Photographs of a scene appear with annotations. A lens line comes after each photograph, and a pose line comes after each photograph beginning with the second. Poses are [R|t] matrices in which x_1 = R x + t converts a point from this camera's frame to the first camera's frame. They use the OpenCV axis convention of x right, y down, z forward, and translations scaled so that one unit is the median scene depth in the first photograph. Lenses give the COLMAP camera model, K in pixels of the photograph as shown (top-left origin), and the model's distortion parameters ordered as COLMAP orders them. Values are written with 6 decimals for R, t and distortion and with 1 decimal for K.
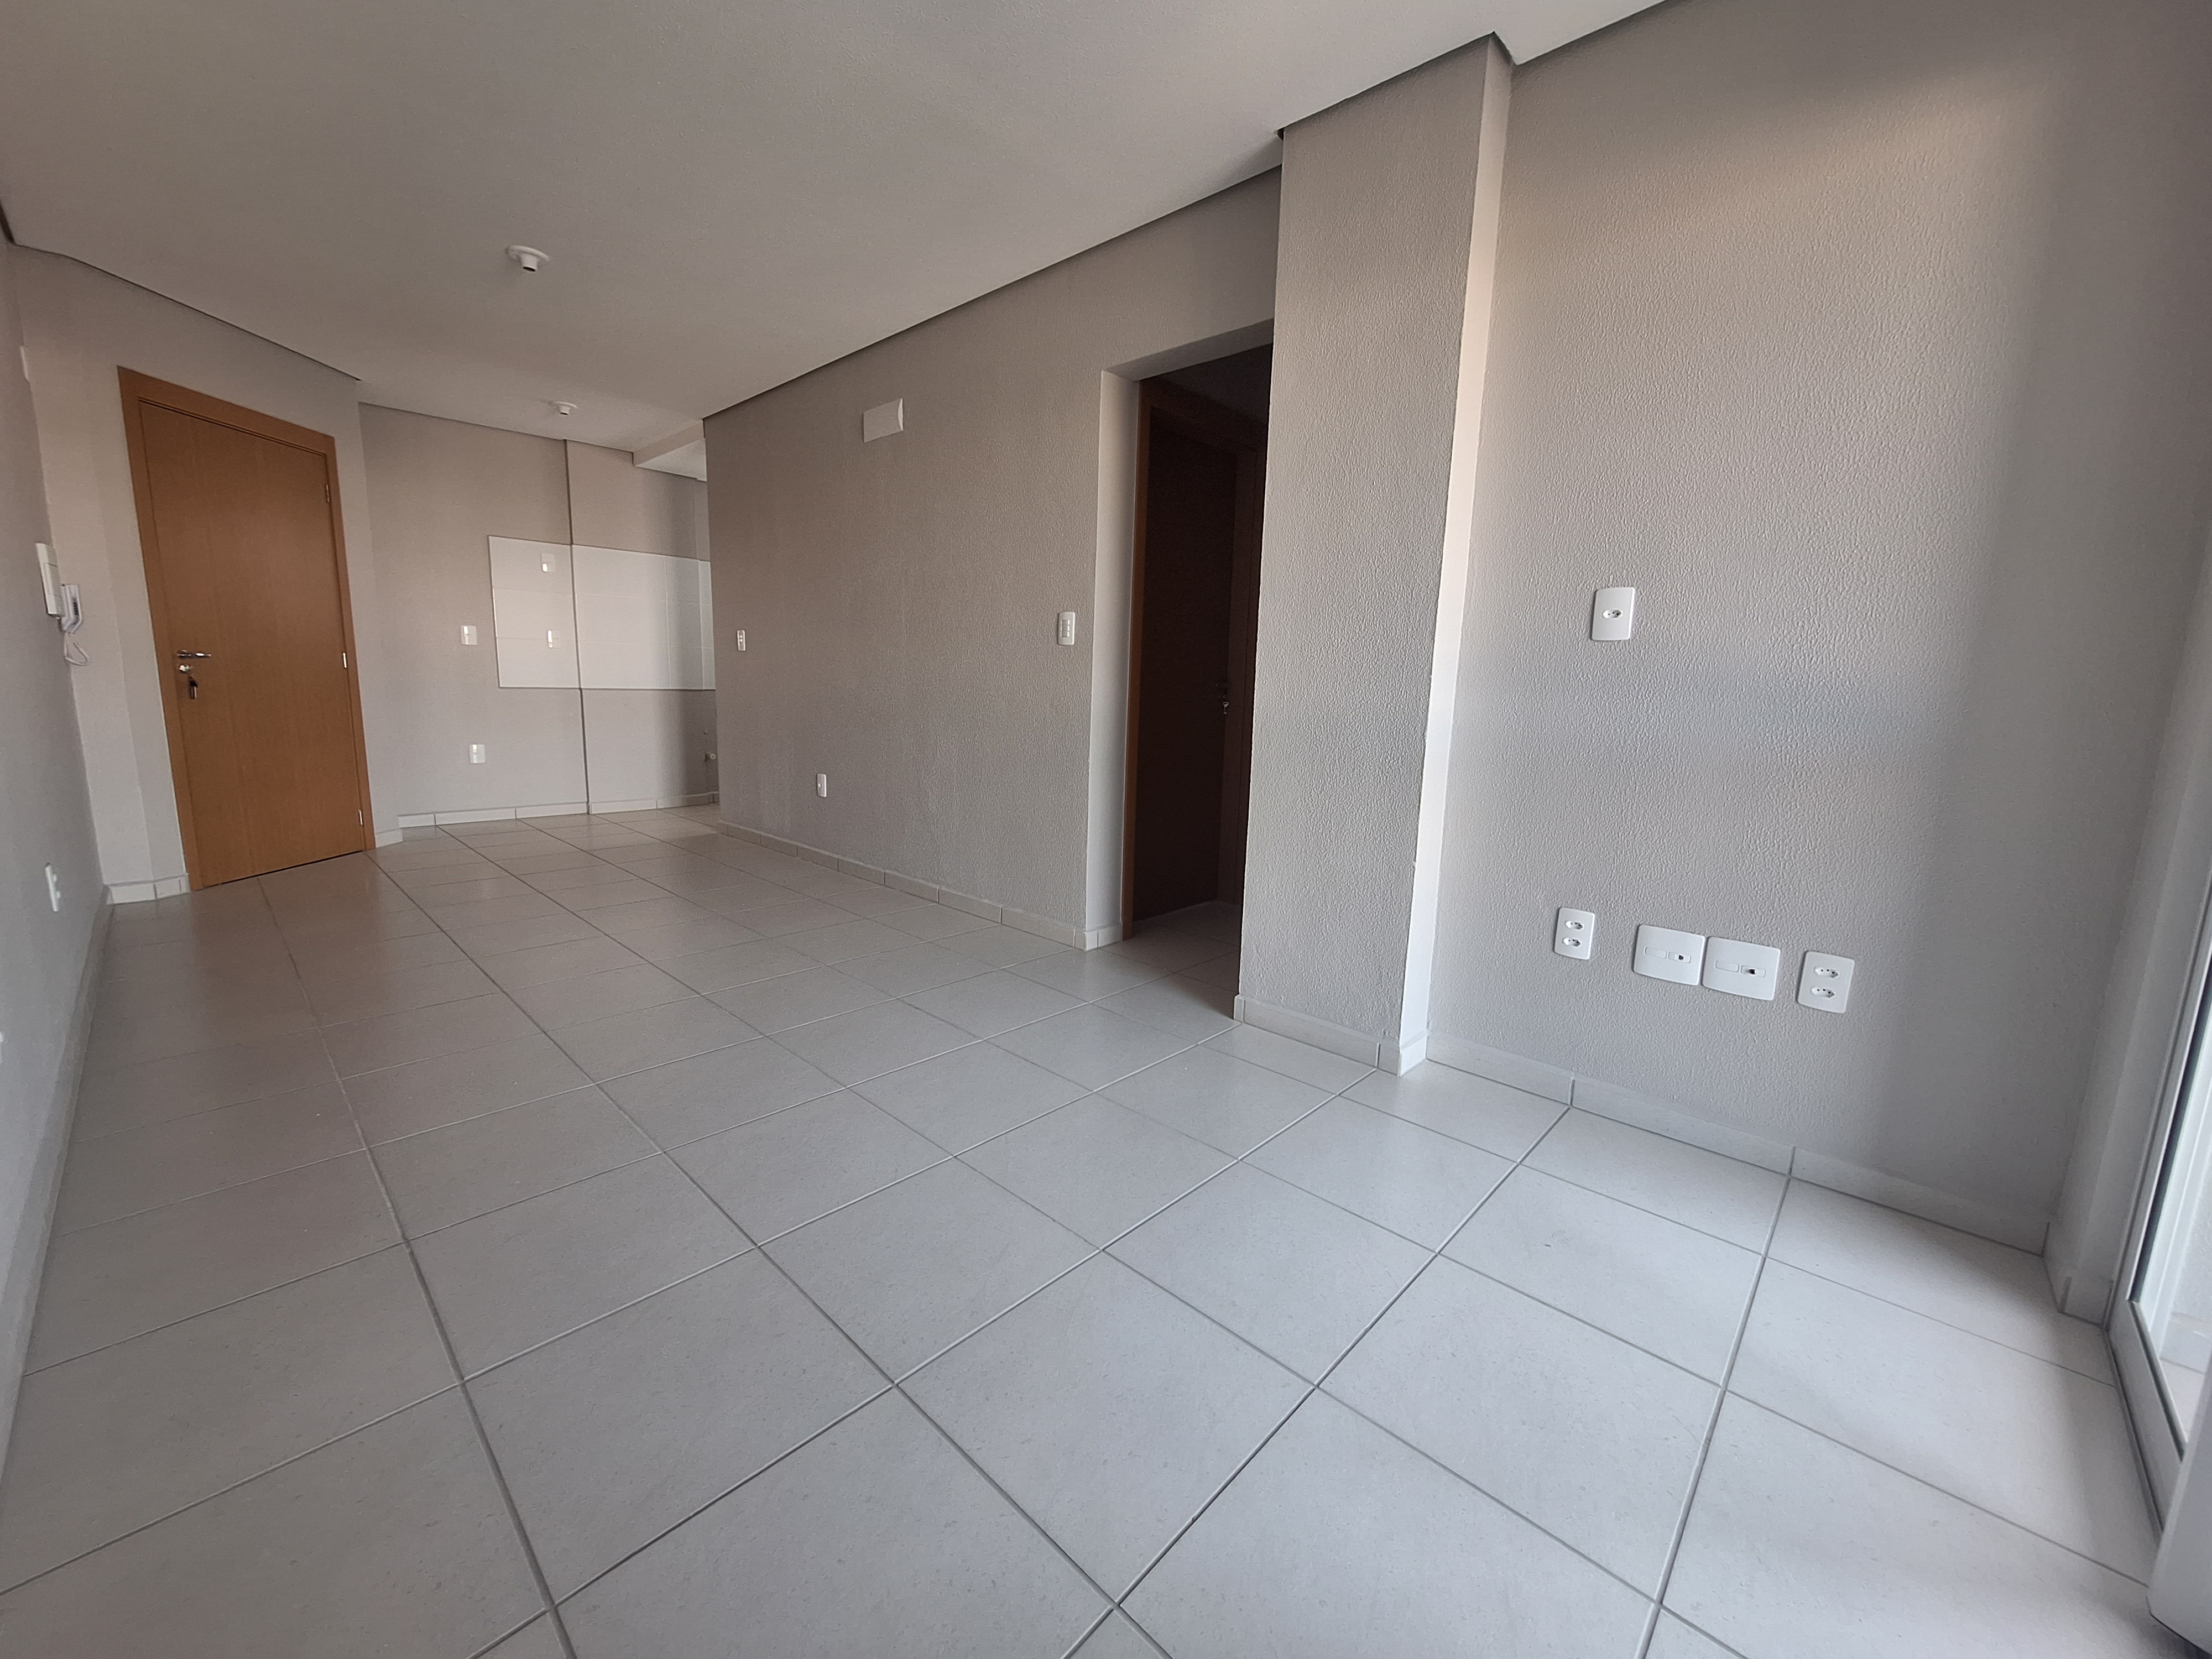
lens RADIAL K [[883.3, 0, 1099.6], [0, 883.3, 814.0], [0, 0, 1]] dist [0.000332, 0.000163]
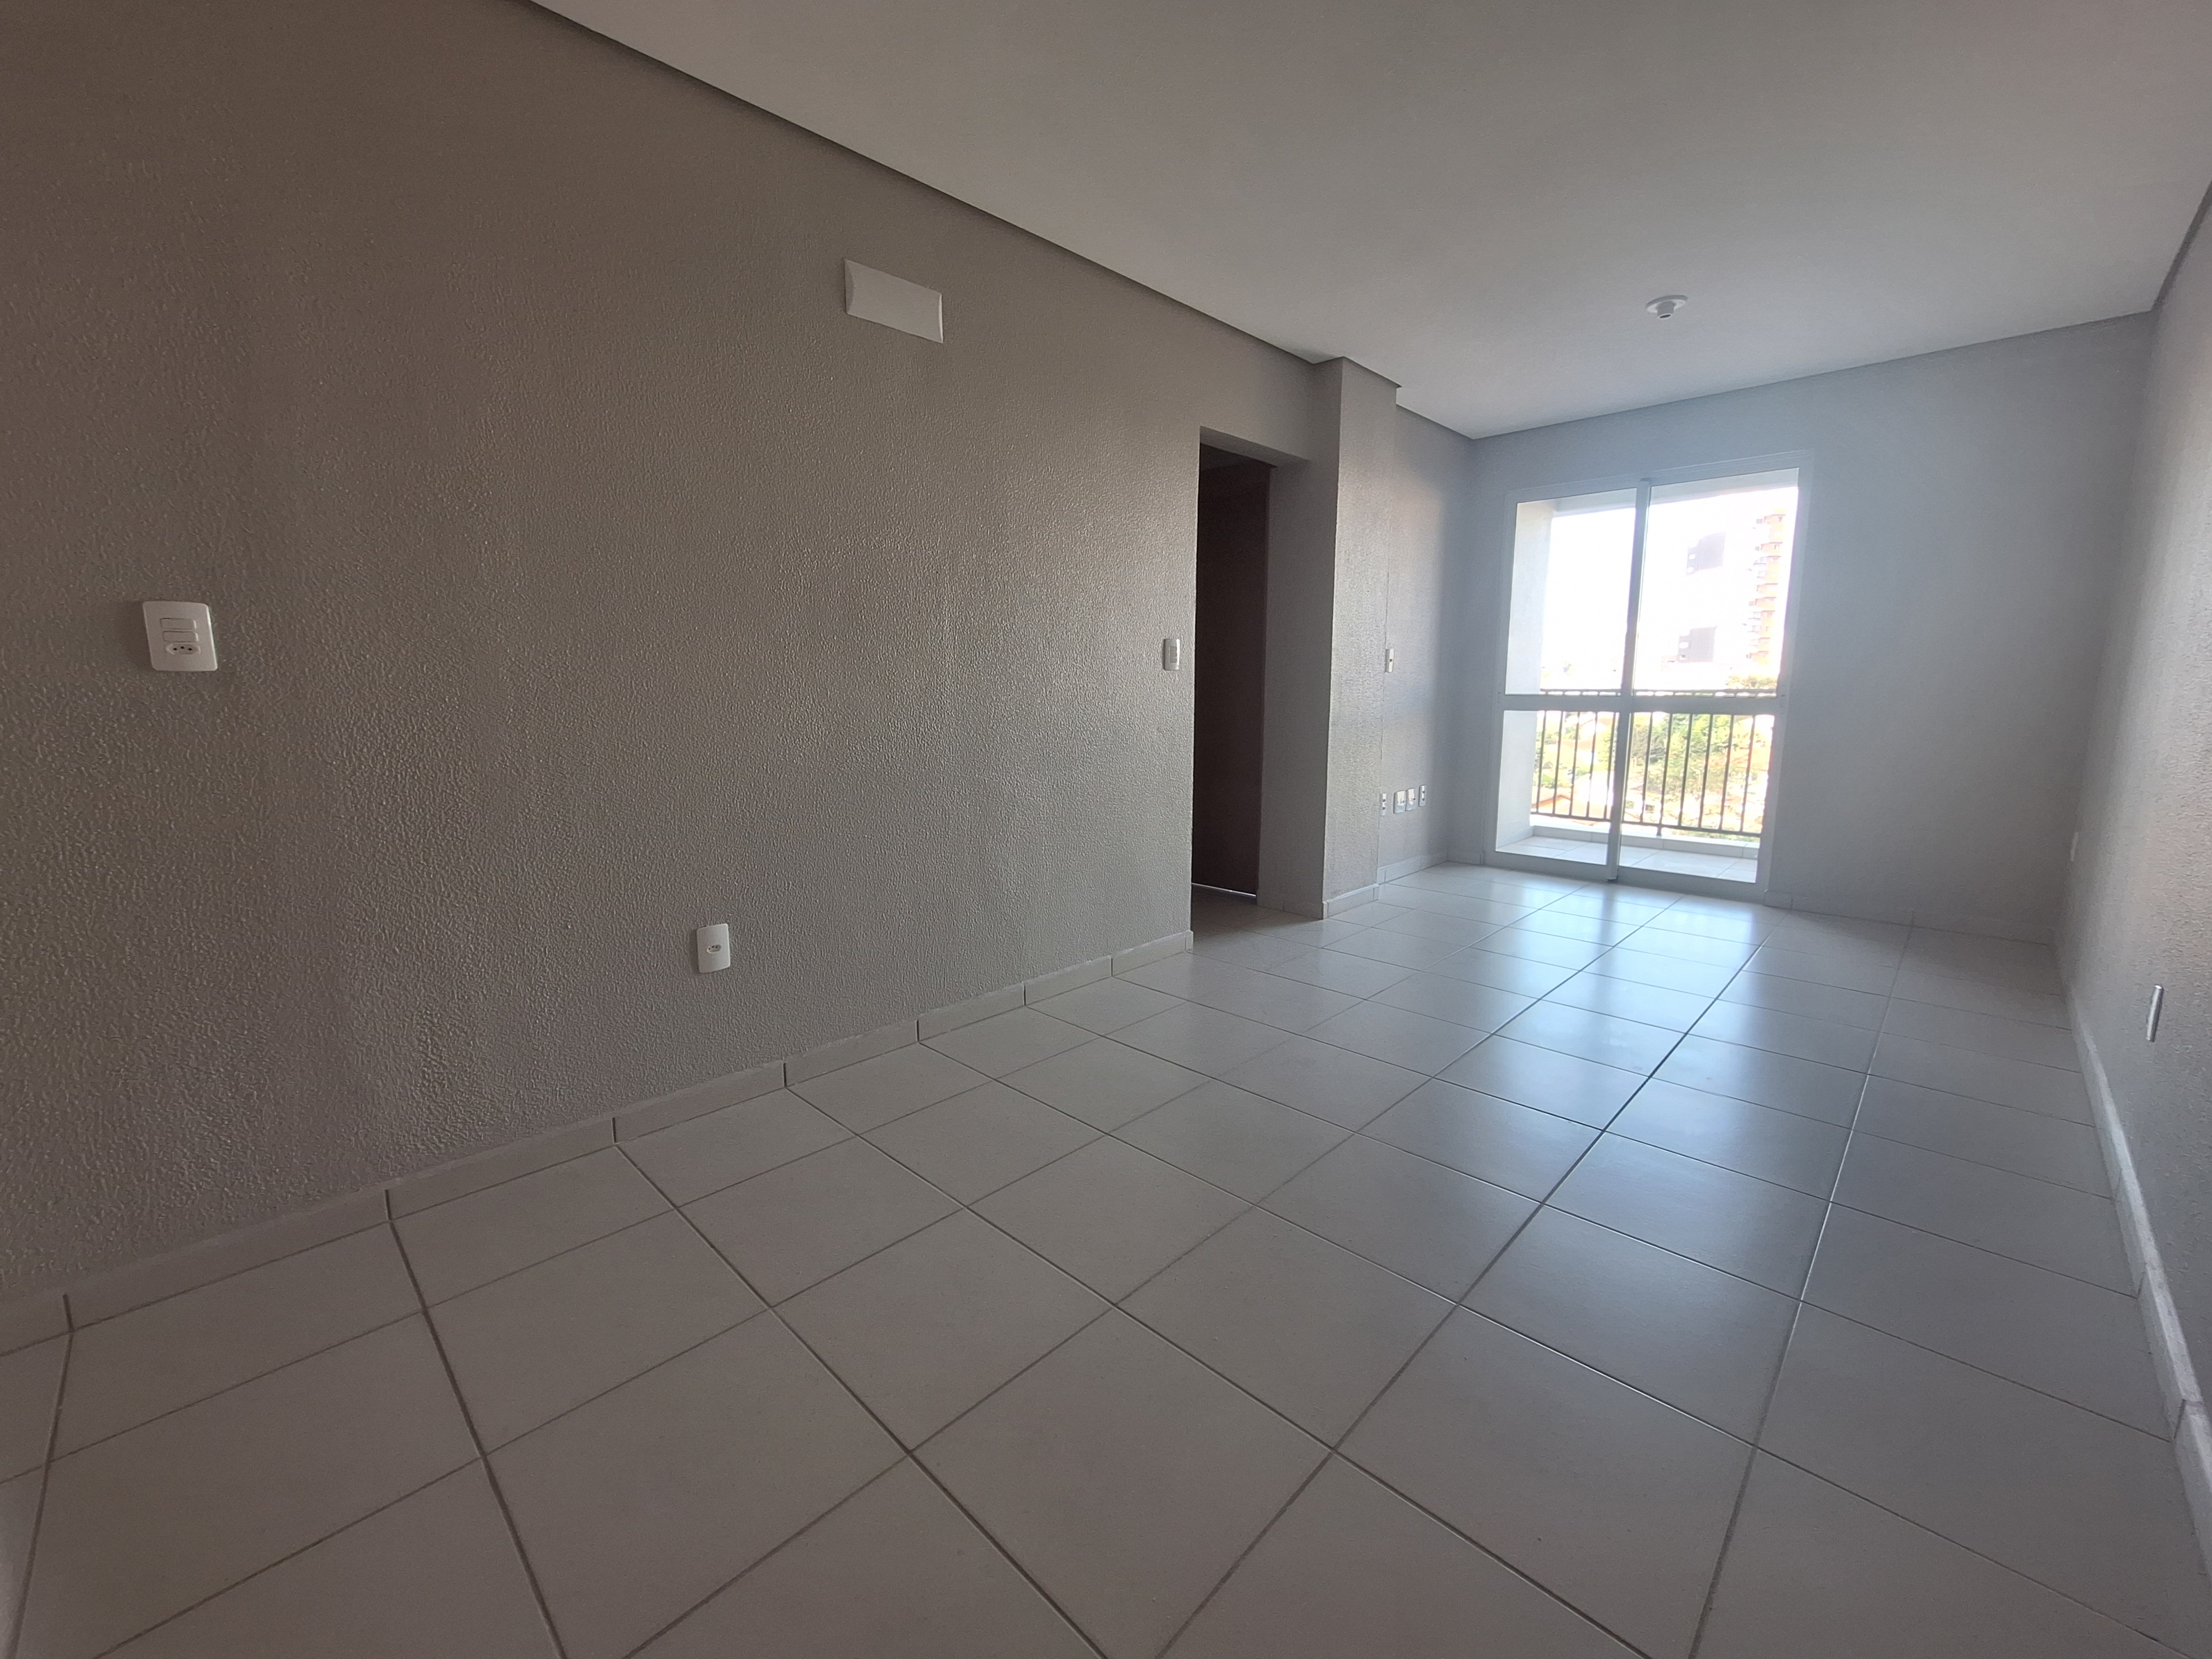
lens RADIAL K [[883.3, 0, 1099.6], [0, 883.3, 814.0], [0, 0, 1]] dist [0.000332, 0.000163]
pose [[0.016271, -0.175599, 0.984327, -0.923827], [0.156476, 0.972775, 0.170951, -0.183413], [-0.987548, 0.151242, 0.043305, 0.898586]]
